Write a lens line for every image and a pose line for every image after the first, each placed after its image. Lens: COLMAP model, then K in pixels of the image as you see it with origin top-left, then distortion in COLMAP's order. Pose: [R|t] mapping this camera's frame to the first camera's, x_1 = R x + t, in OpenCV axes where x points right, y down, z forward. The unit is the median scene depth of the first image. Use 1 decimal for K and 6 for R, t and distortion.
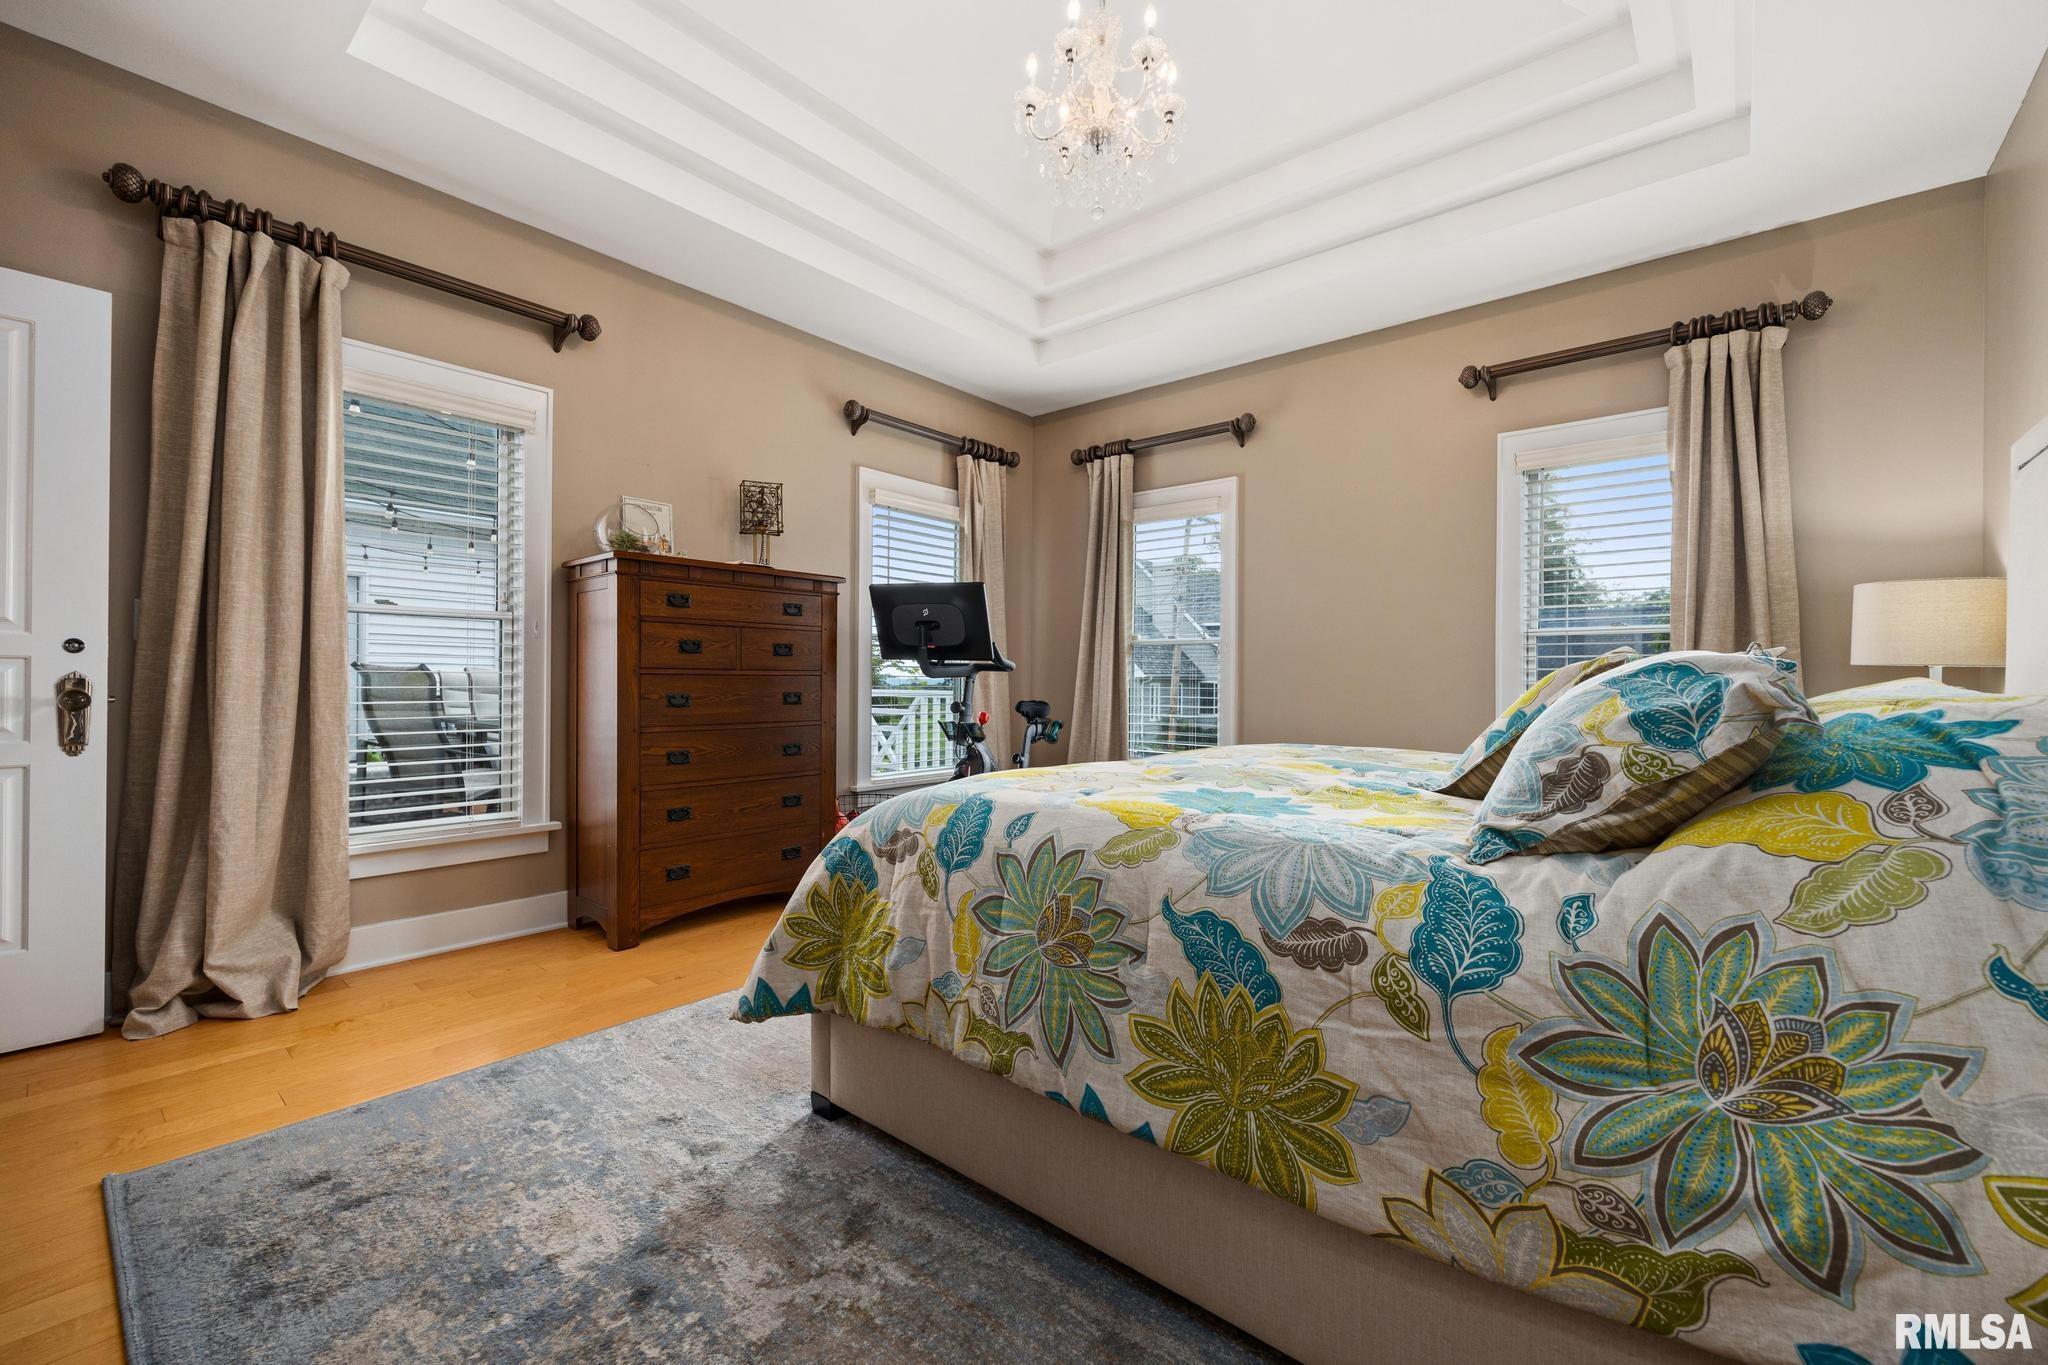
lens RADIAL K [[823.3, 0, 1024.0], [0, 823.3, 682.5], [0, 0, 1]] dist [0.001480, 0.000221]
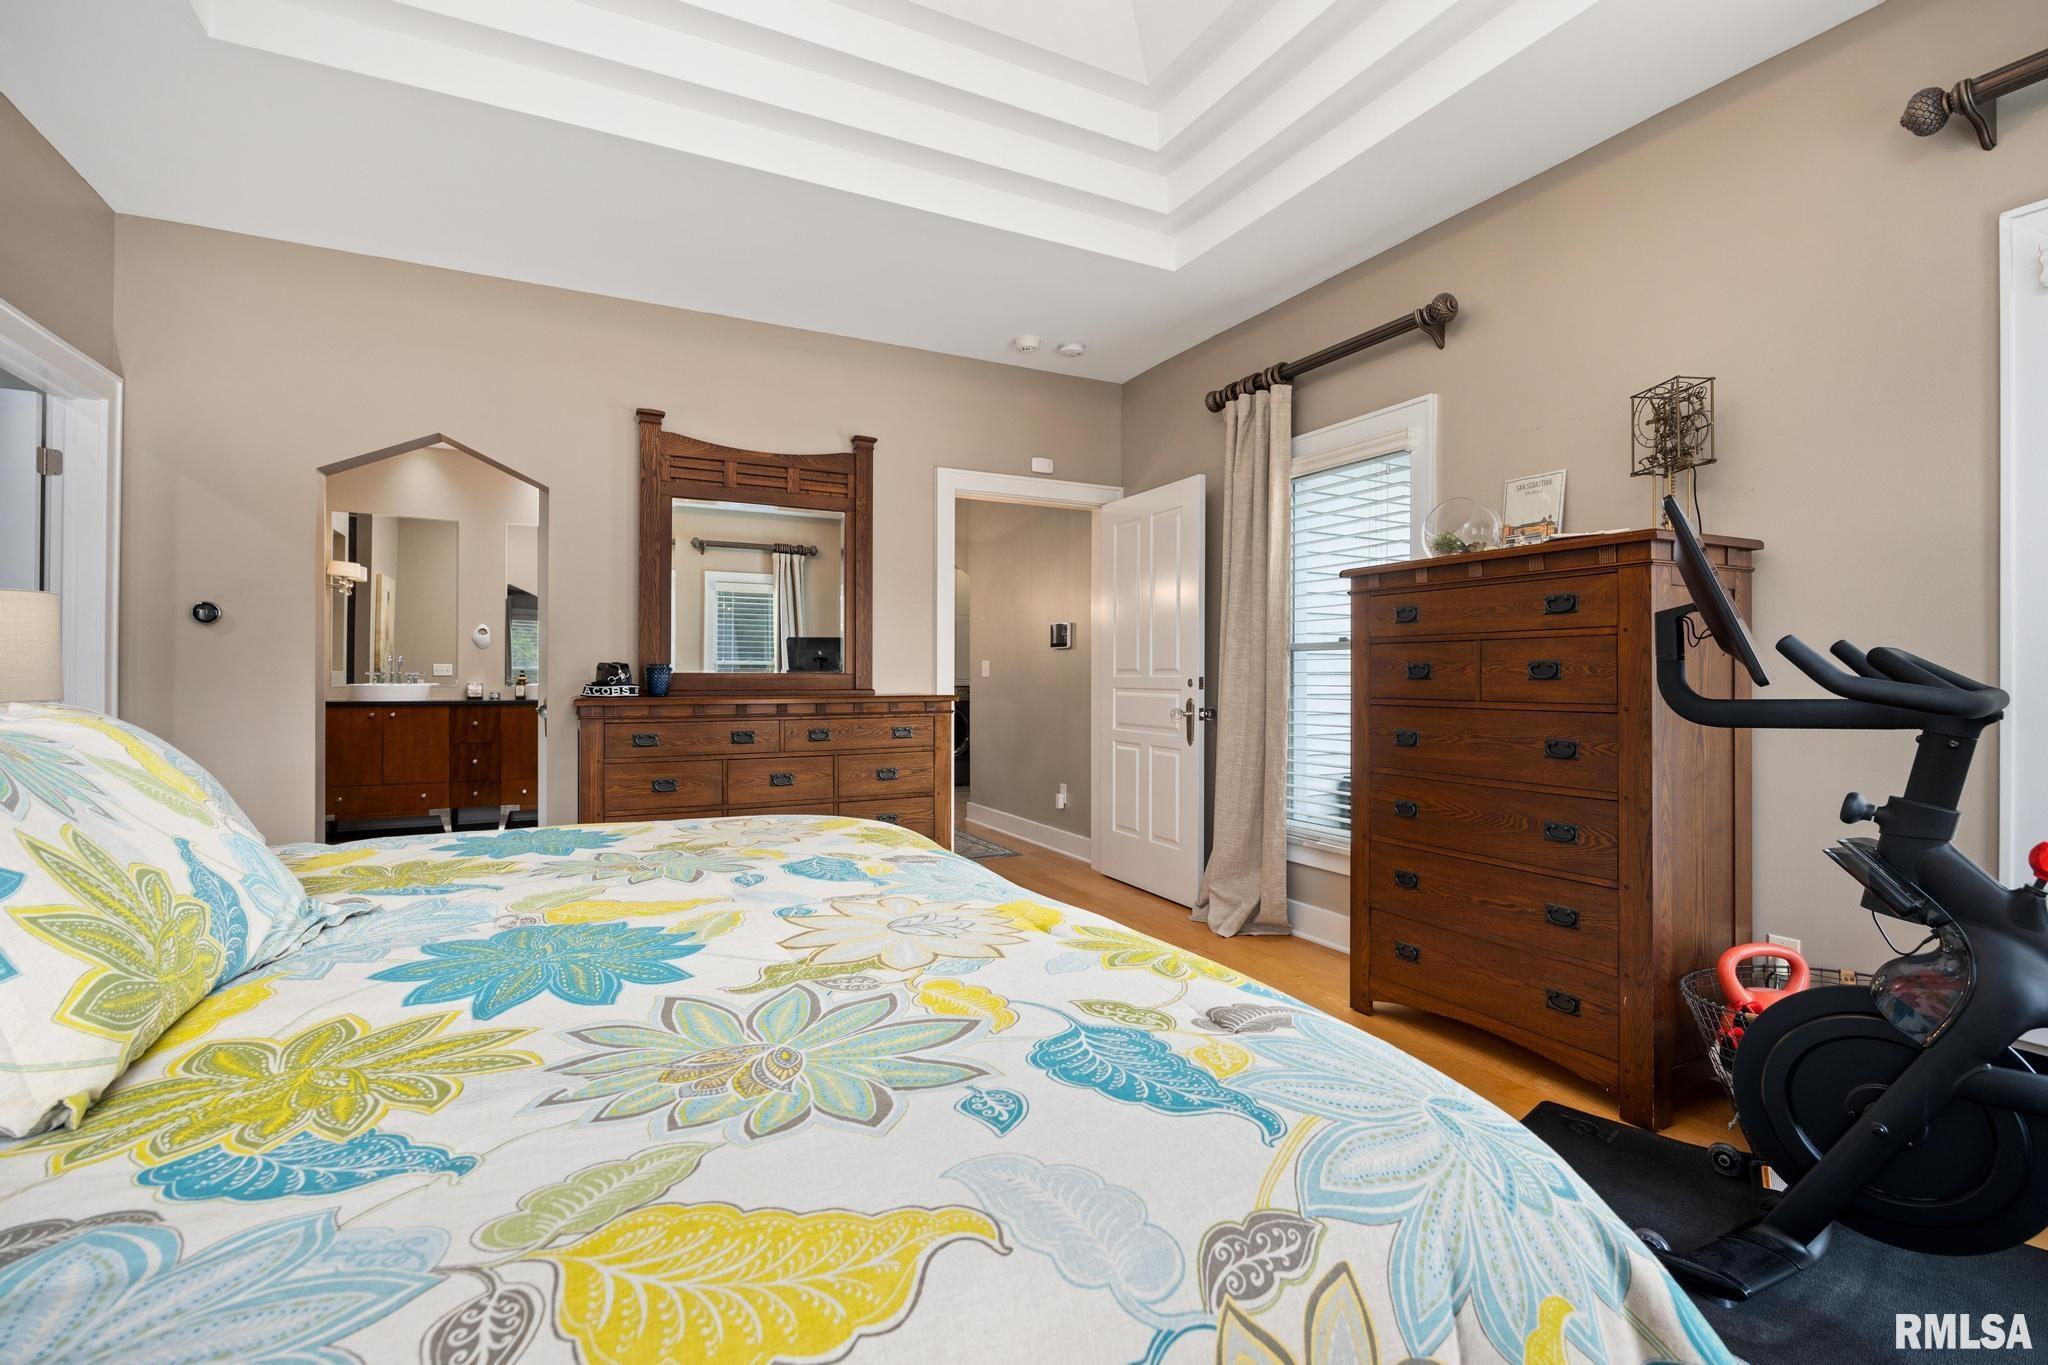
lens RADIAL K [[932.4, 0, 1024.0], [0, 932.4, 682.5], [0, 0, 1]] dist [-0.001061, -0.000071]
pose [[-0.386926, -0.005984, -0.922091, 0.557457], [-0.014110, 0.999900, -0.000568, -0.026798], [0.922003, 0.012791, -0.386972, 0.984086]]
